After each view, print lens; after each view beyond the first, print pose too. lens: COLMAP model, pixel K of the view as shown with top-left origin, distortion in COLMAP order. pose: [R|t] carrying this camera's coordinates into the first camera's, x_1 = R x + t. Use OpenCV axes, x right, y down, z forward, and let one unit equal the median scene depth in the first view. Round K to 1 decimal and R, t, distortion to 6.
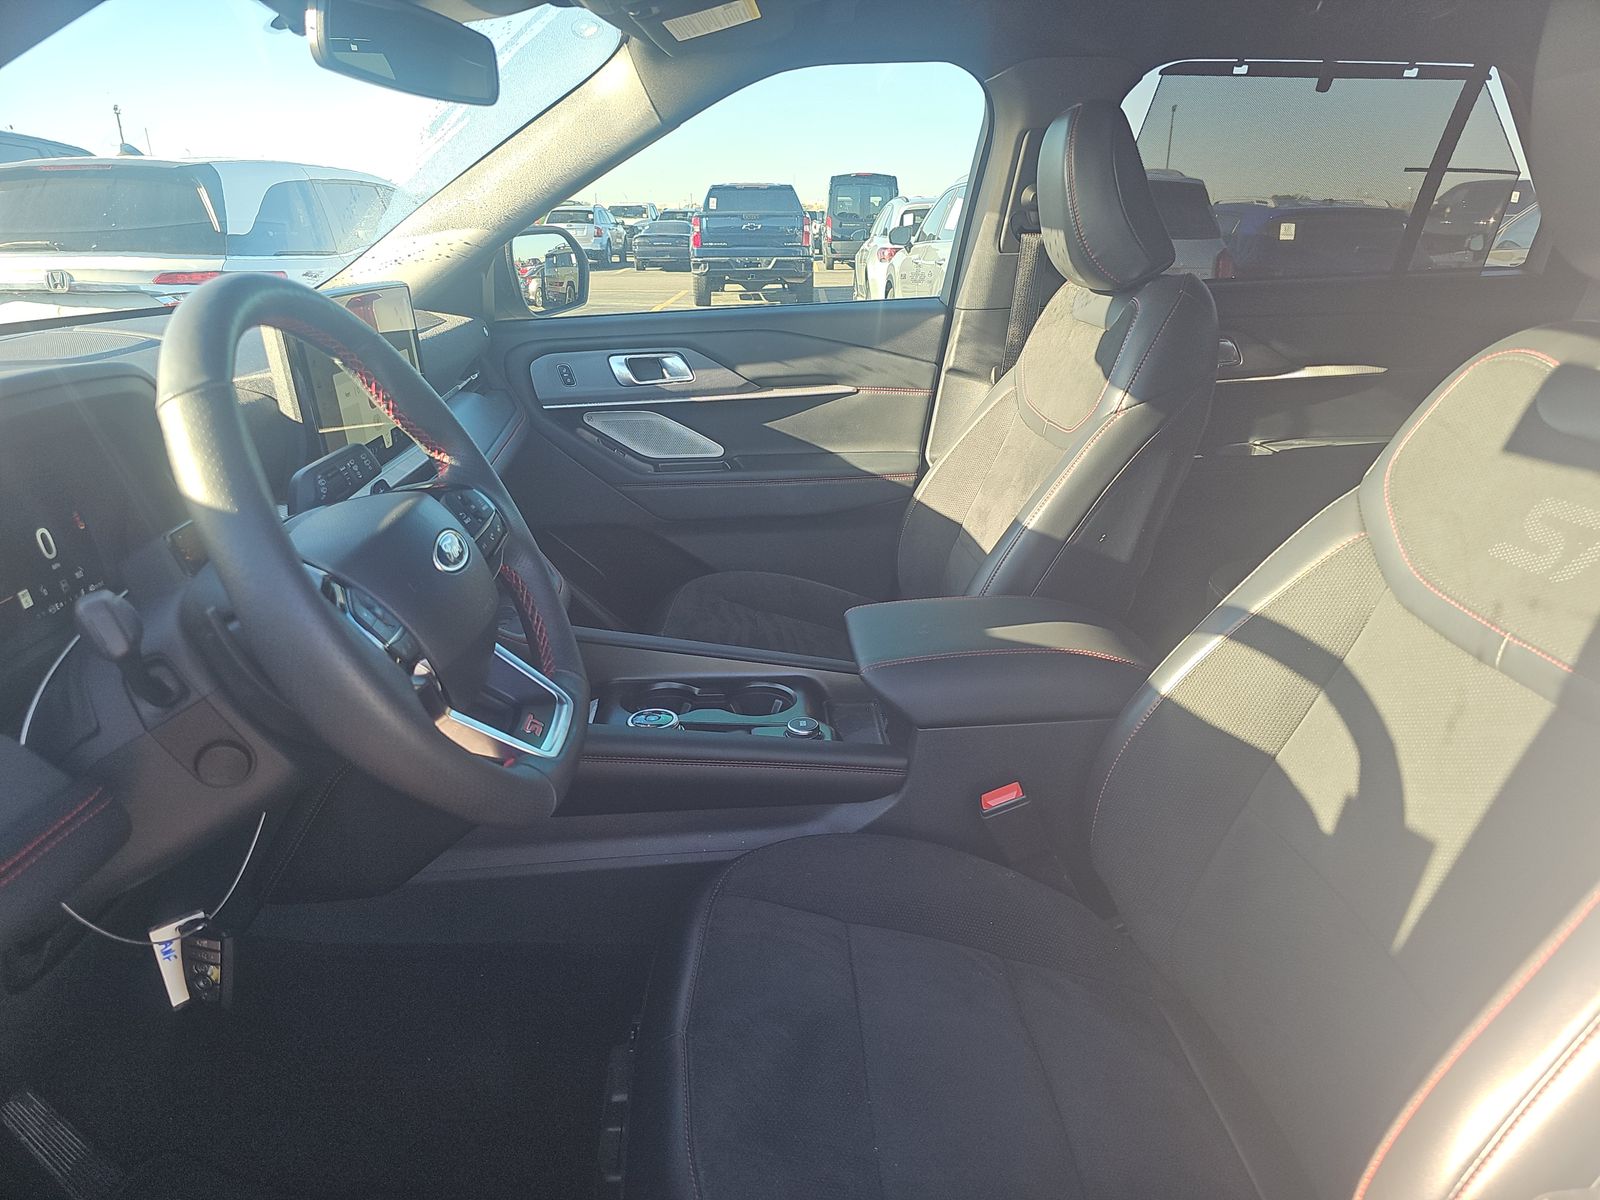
lens RADIAL K [[1062.4, 0, 805.0], [0, 1062.4, 602.2], [0, 0, 1]] dist [0.058463, -0.058988]
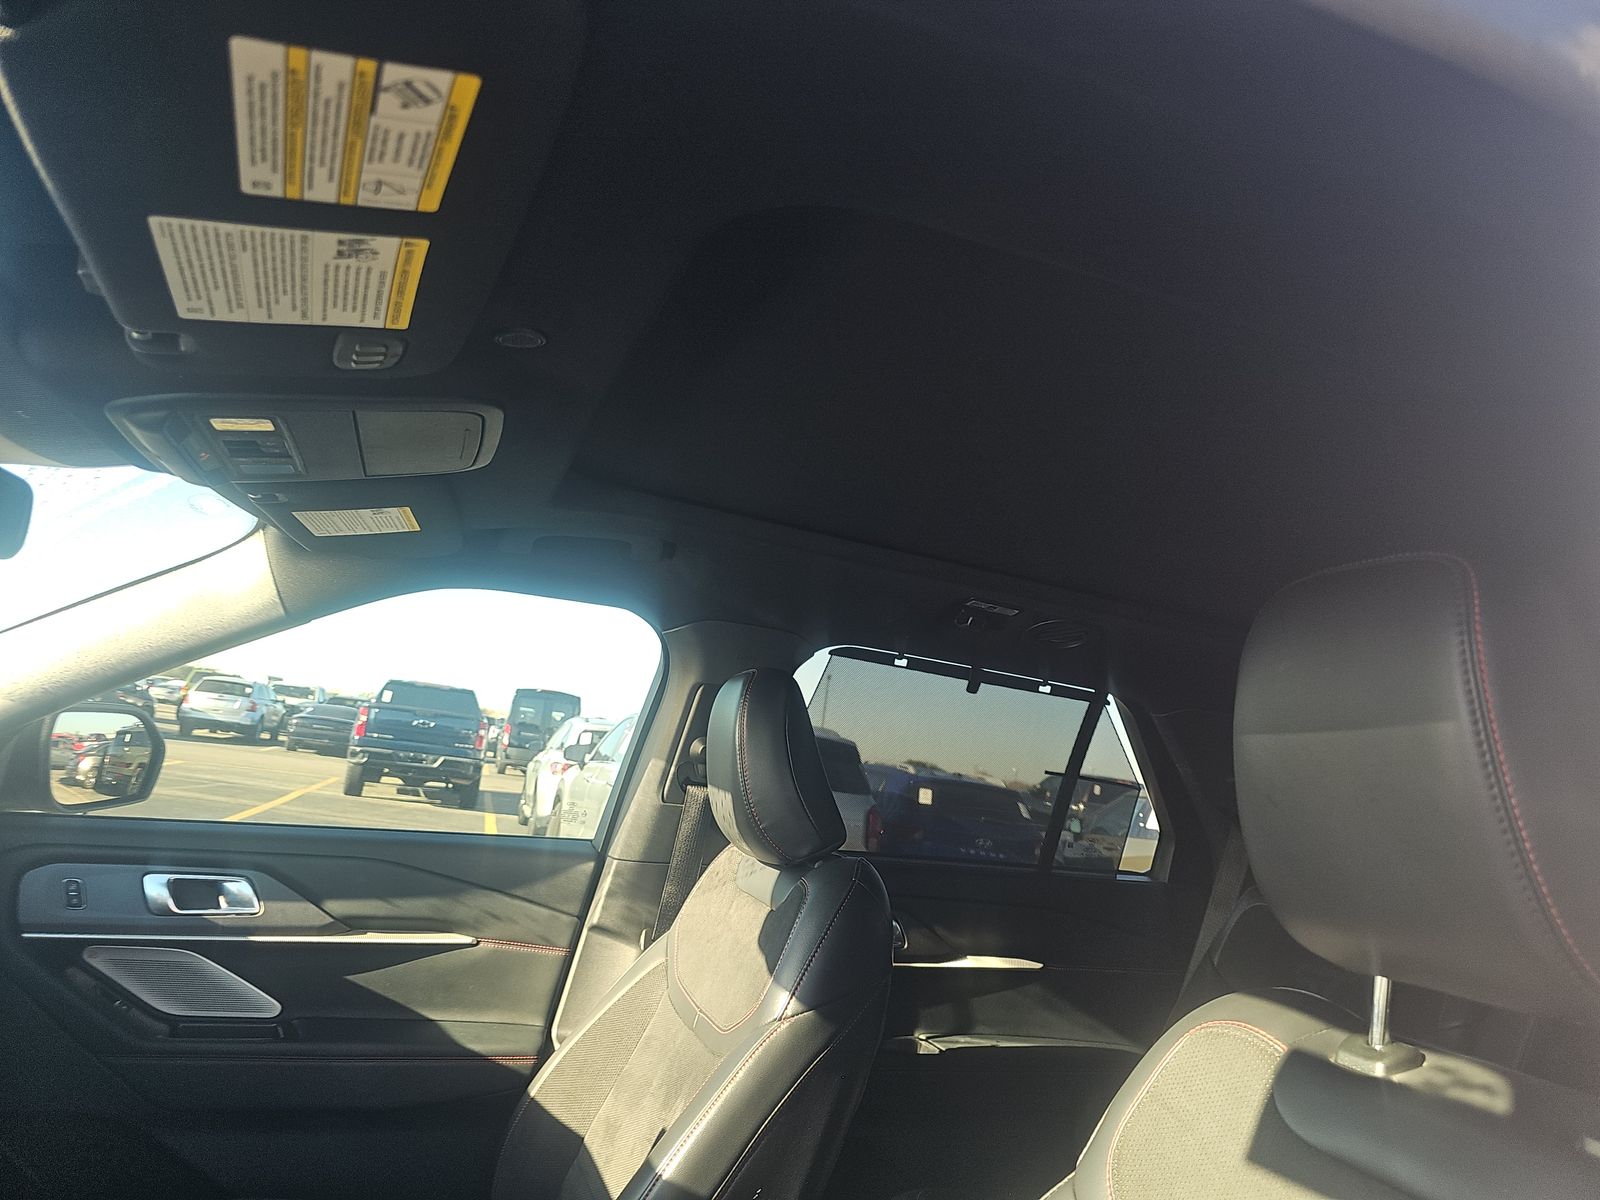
lens RADIAL K [[1062.4, 0, 805.0], [0, 1062.4, 602.2], [0, 0, 1]] dist [0.058463, -0.058988]
pose [[0.949536, 0.168413, 0.264609, 0.026496], [-0.028543, 0.886520, -0.461809, -0.057907], [-0.312356, 0.430952, 0.846590, 0.112532]]
